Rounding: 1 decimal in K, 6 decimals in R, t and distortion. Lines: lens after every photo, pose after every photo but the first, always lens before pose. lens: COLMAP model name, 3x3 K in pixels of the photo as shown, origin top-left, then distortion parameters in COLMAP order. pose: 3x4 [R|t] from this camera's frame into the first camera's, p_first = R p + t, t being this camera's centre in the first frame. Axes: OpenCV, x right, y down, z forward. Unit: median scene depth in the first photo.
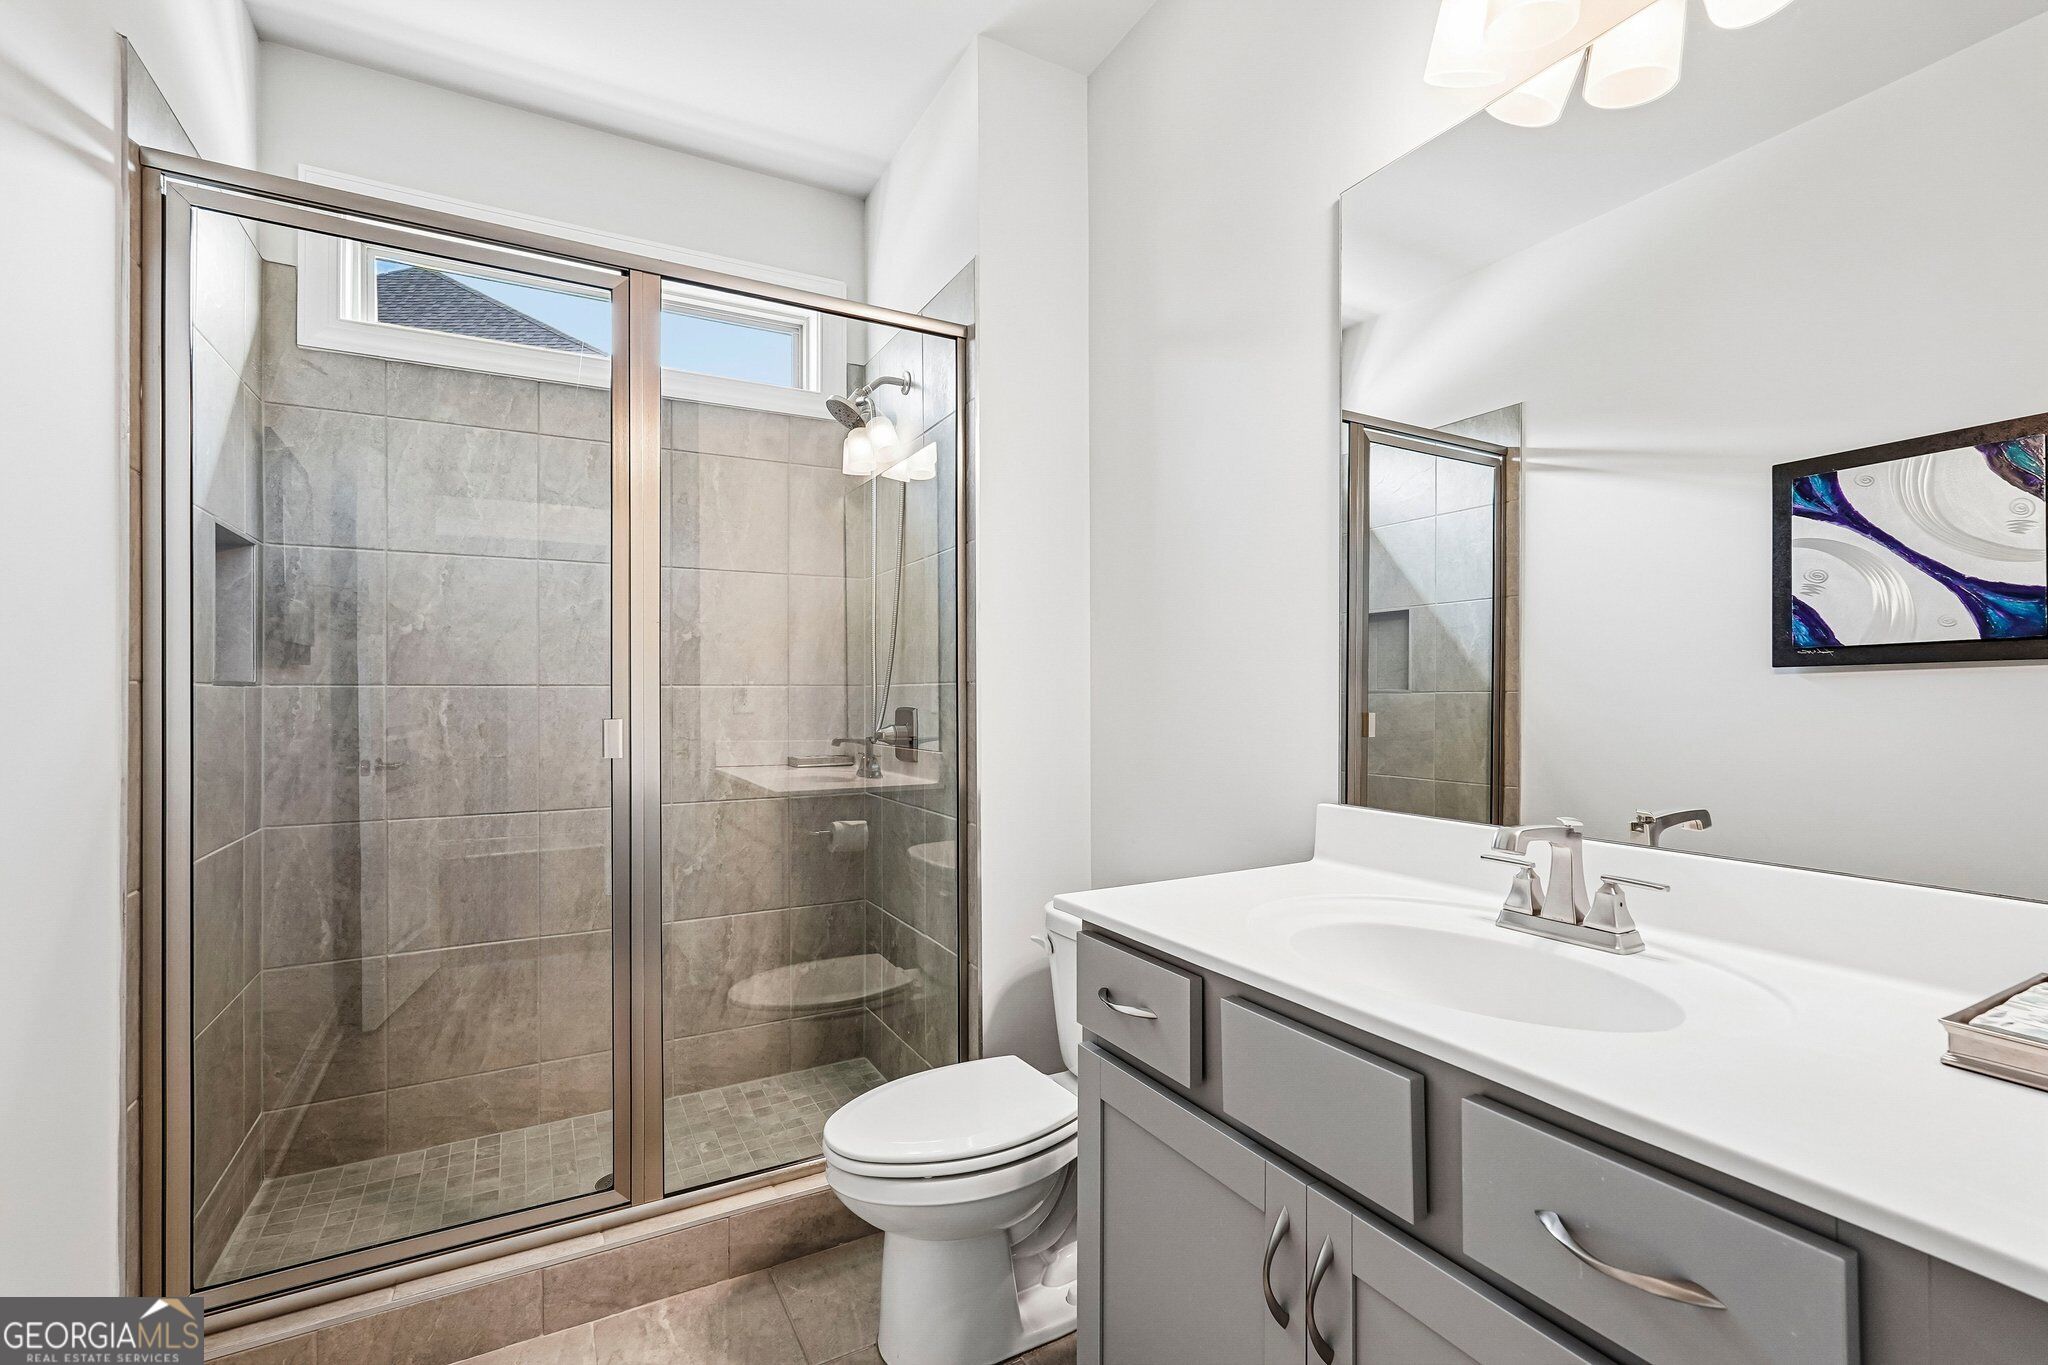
lens RADIAL K [[908.8, 0, 1024.4], [0, 908.8, 689.2], [0, 0, 1]] dist [-0.009312, 0.007185]
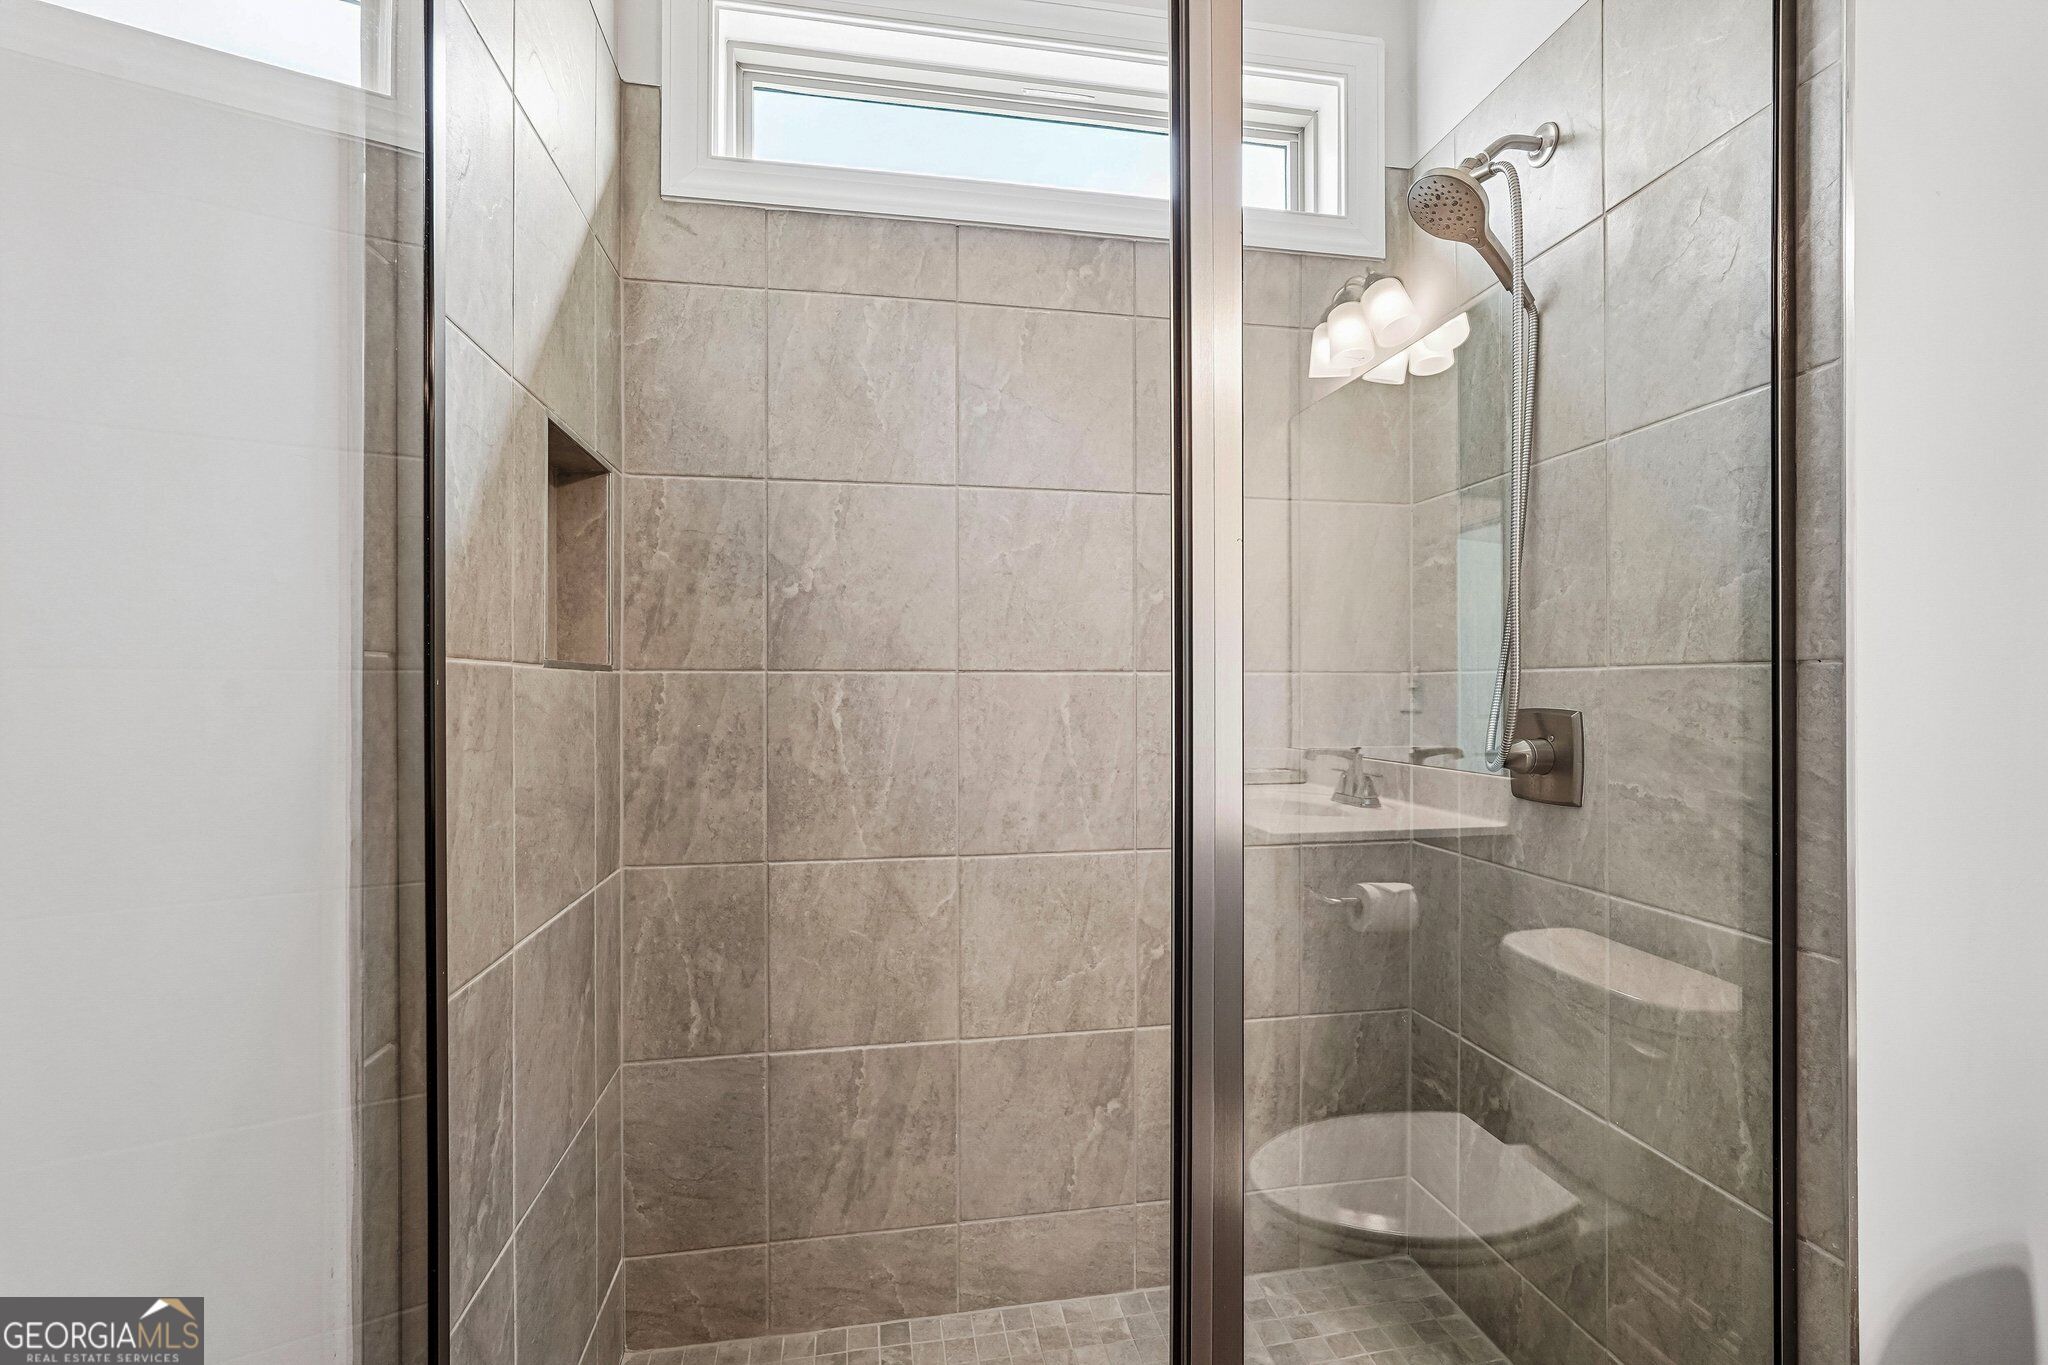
lens RADIAL K [[908.8, 0, 1025.4], [0, 908.8, 690.4], [0, 0, 1]] dist [-0.009312, 0.007185]
pose [[0.949203, 0.003333, -0.314646, -0.284501], [-0.001154, 0.999974, 0.007111, 0.005578], [0.314662, -0.006387, 0.949182, 0.383979]]
